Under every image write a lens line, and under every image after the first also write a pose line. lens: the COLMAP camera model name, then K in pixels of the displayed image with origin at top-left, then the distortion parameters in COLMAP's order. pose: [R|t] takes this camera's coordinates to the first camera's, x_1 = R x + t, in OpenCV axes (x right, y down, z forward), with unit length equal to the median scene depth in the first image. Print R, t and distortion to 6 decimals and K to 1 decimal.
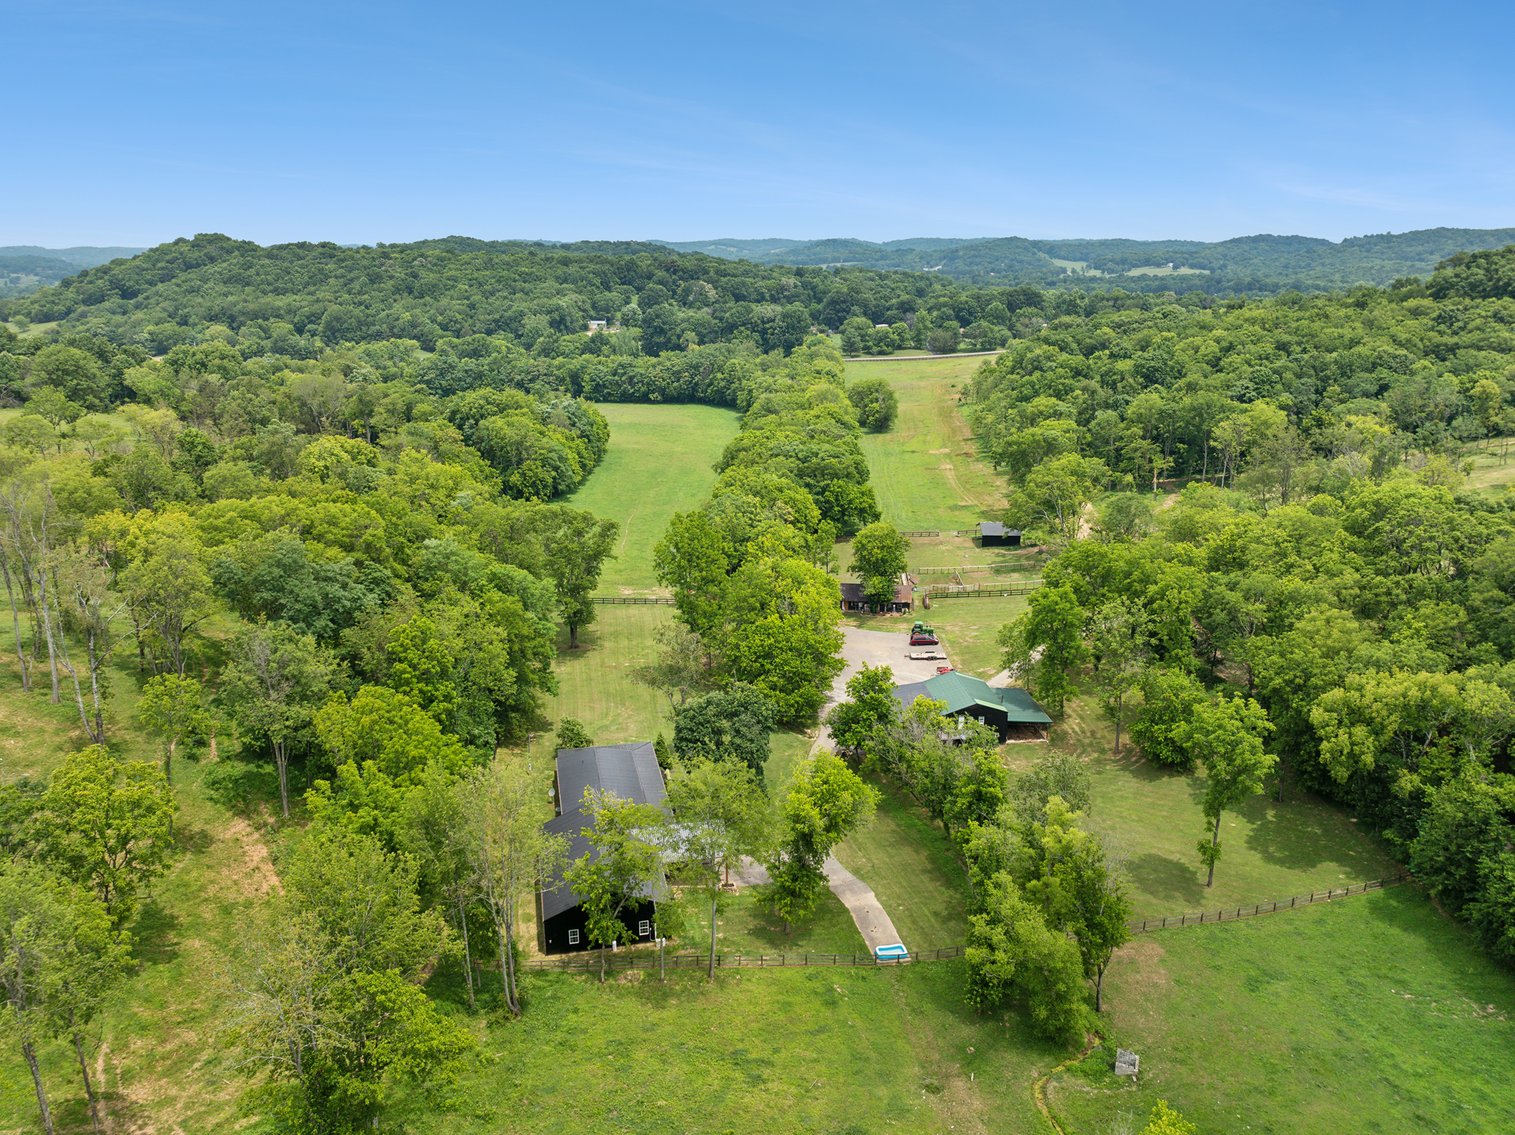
lens RADIAL K [[1117.3, 0, 757.5], [0, 1117.3, 567.5], [0, 0, 1]] dist [-0.025826, 0.002048]
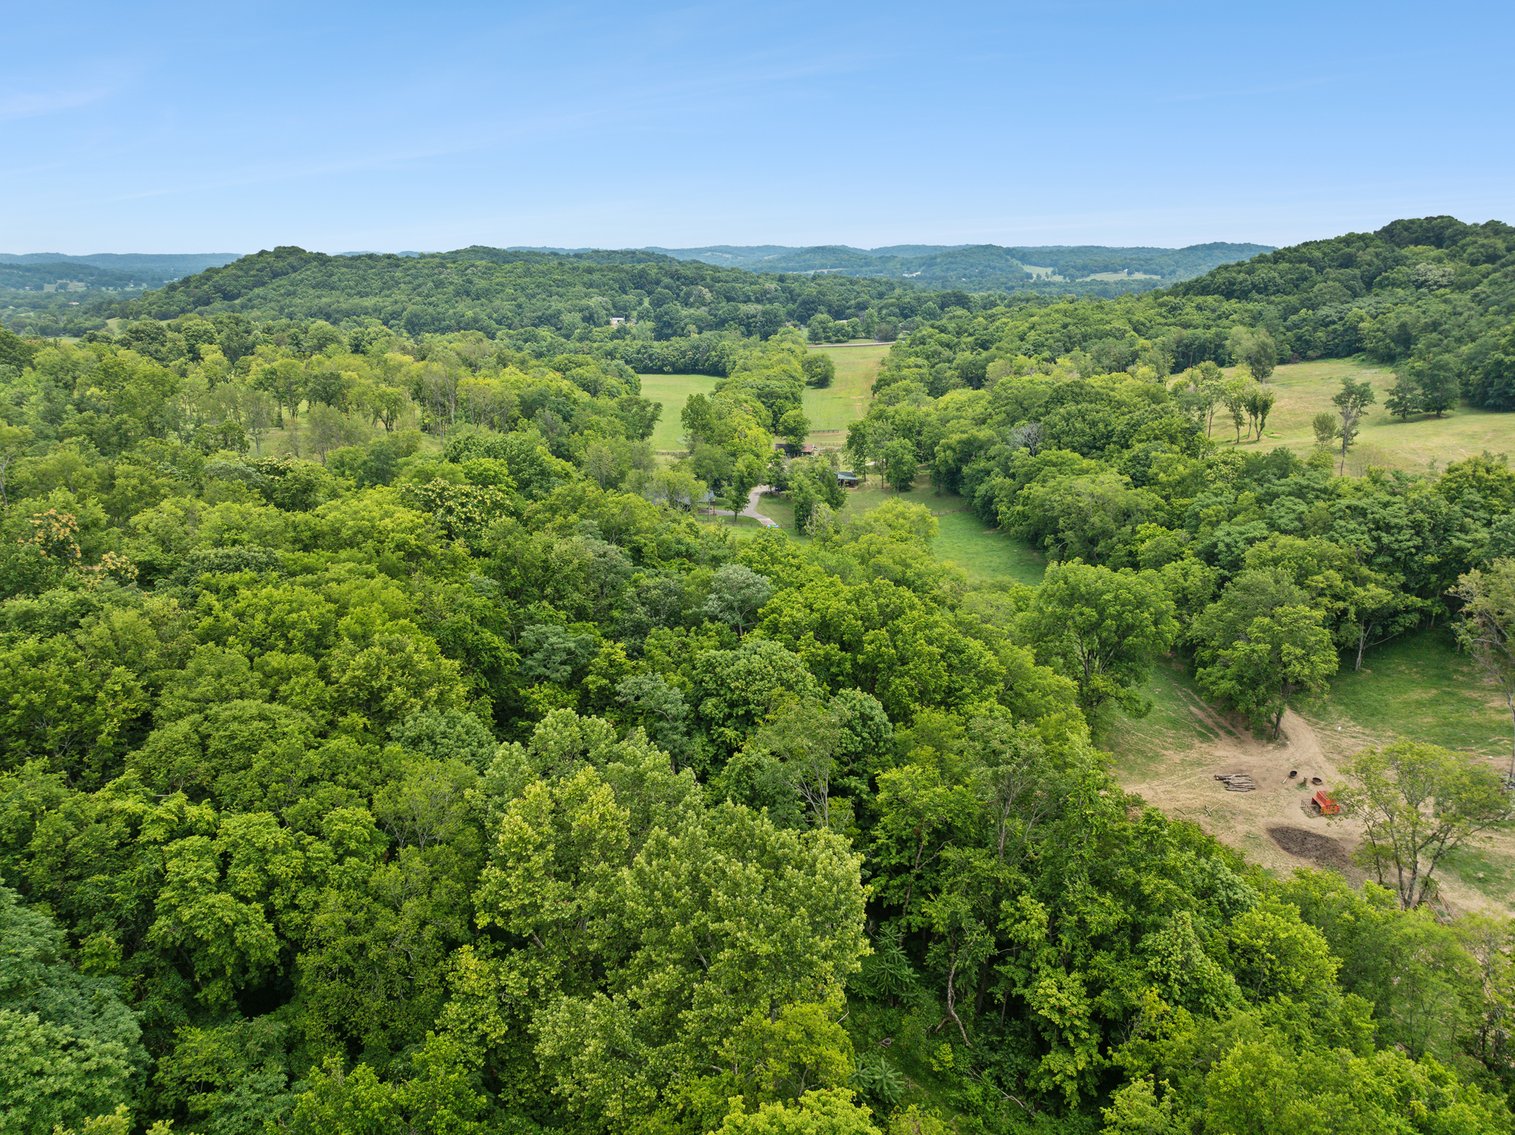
lens RADIAL K [[1105.1, 0, 757.5], [0, 1105.1, 561.5], [0, 0, 1]] dist [-0.024639, -0.004096]
pose [[0.999993, -0.001710, 0.003400, 0.010496], [0.001732, 0.999976, -0.006655, 0.065524], [-0.003388, 0.006661, 0.999972, -0.255824]]
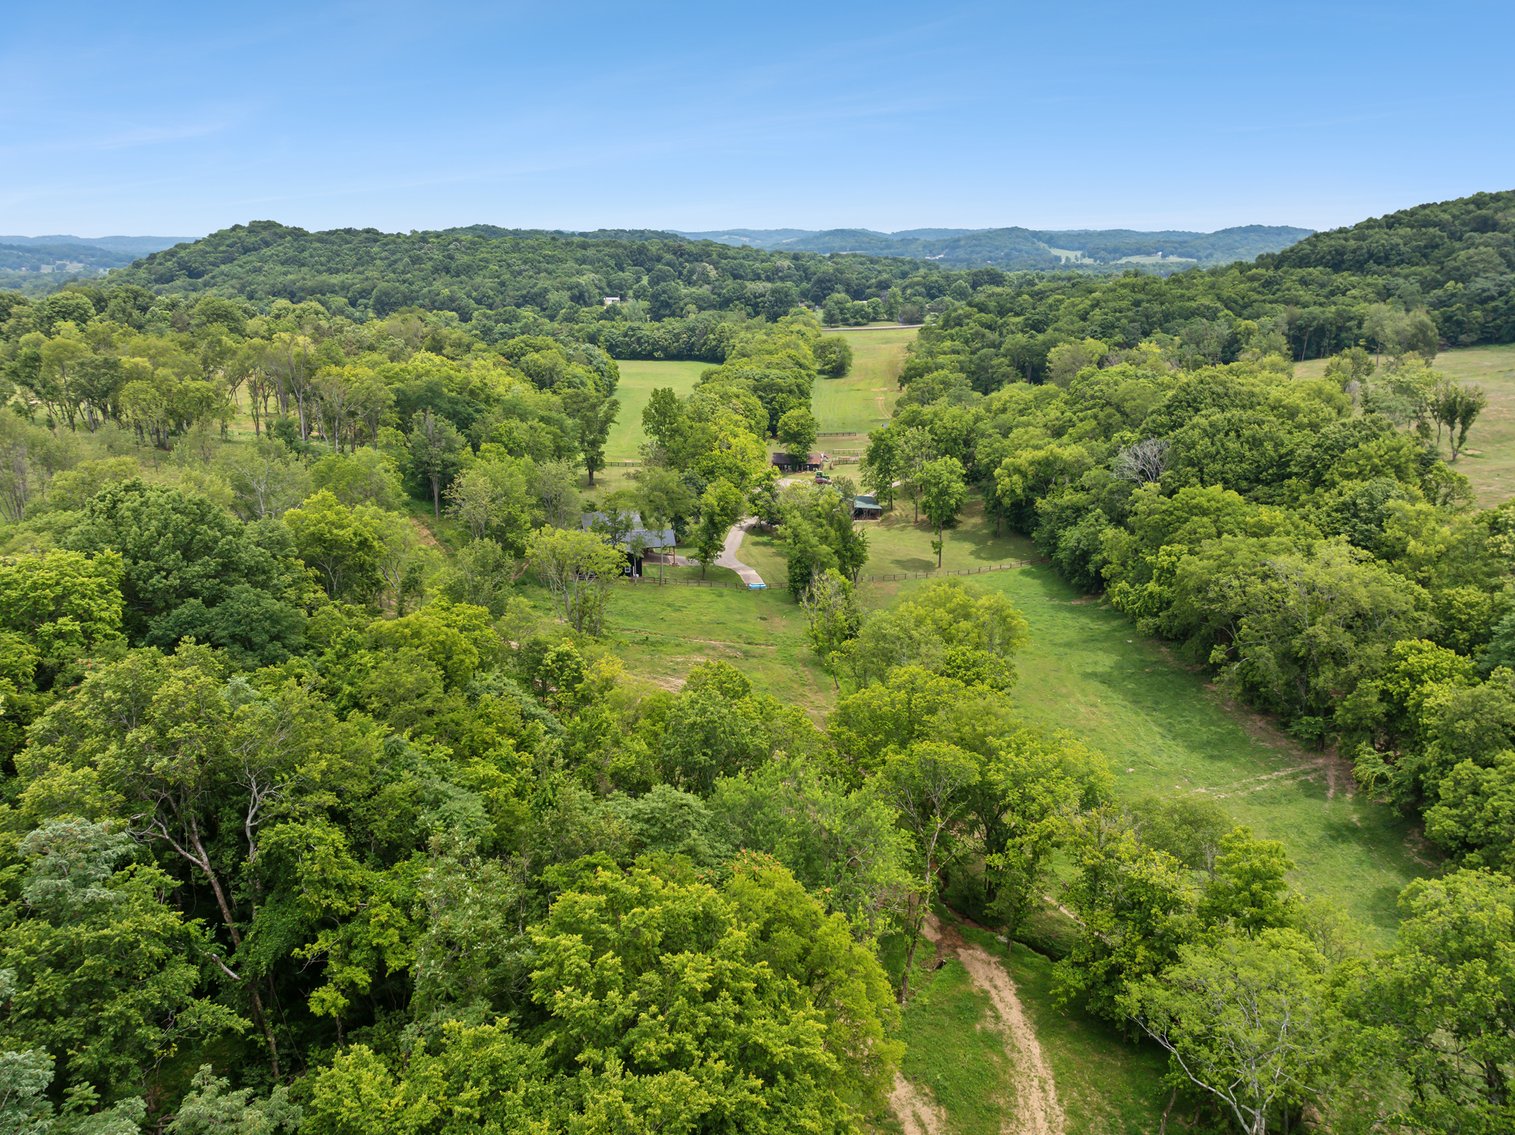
lens RADIAL K [[1105.1, 0, 757.5], [0, 1105.1, 561.5], [0, 0, 1]] dist [-0.024639, -0.004096]
pose [[0.999910, 0.005354, -0.012315, 0.020782], [-0.005285, 0.999970, 0.005629, 0.042580], [0.012345, -0.005564, 0.999908, -0.128409]]
